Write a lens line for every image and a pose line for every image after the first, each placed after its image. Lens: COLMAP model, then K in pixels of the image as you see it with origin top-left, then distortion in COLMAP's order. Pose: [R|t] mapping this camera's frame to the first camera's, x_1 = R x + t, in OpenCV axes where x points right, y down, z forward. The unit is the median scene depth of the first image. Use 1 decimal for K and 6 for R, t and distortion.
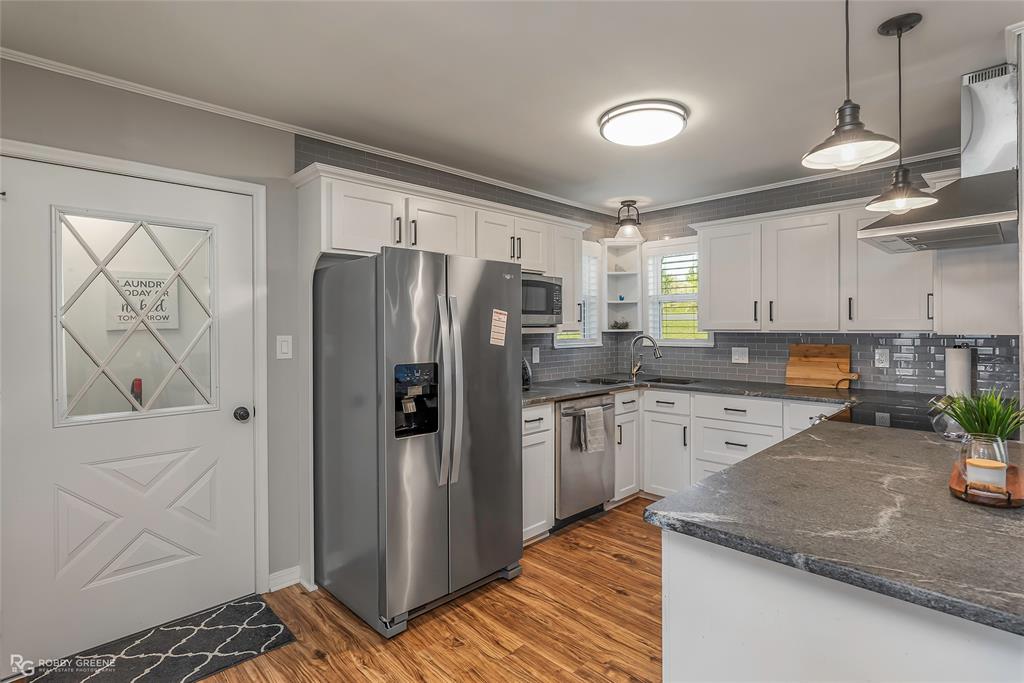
lens RADIAL K [[501.1, 0, 512.2], [0, 501.1, 326.8], [0, 0, 1]] dist [0.000911, 0.000285]
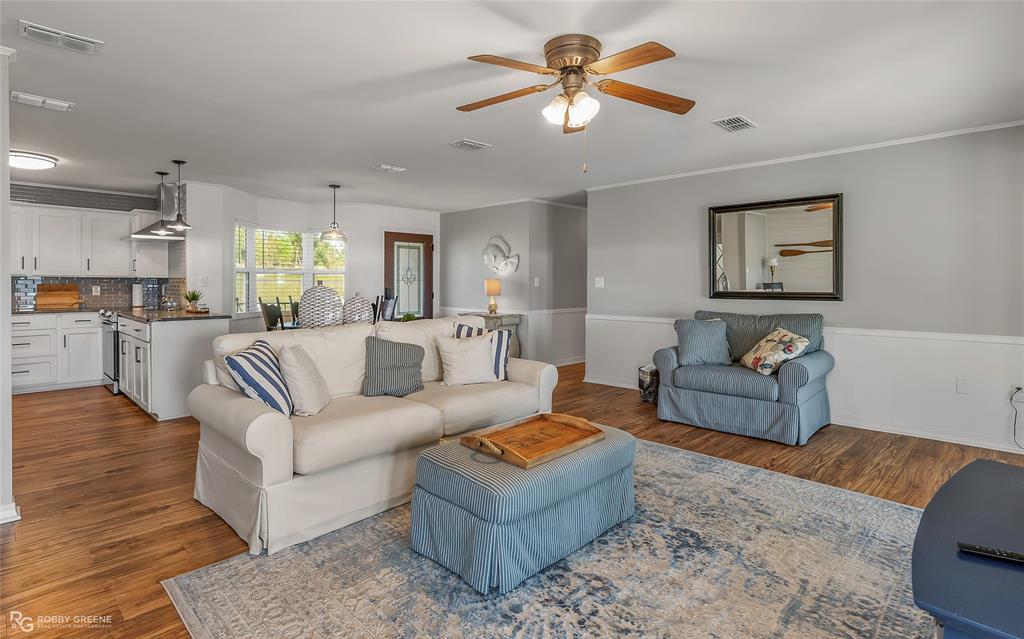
lens RADIAL K [[511.5, 0, 512.1], [0, 511.5, 290.6], [0, 0, 1]] dist [0.000589, -0.000049]
pose [[-0.030631, -0.002651, 0.999527, -1.226247], [-0.006063, 0.999979, 0.002467, 0.046488], [-0.999512, -0.005985, -0.030646, -0.511378]]
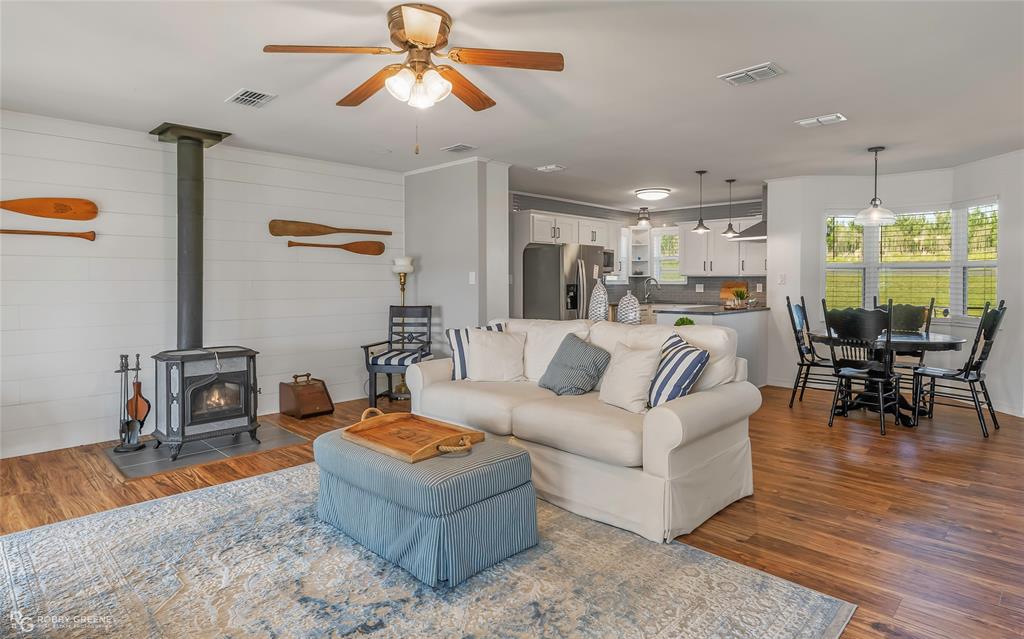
lens RADIAL K [[559.4, 0, 514.5], [0, 559.4, 290.9], [0, 0, 1]] dist [-0.003794, -0.000566]
pose [[0.999715, 0.004989, 0.023338, -0.376930], [-0.005433, 0.999805, 0.019005, 0.033913], [-0.023239, -0.019127, 0.999547, -1.368581]]
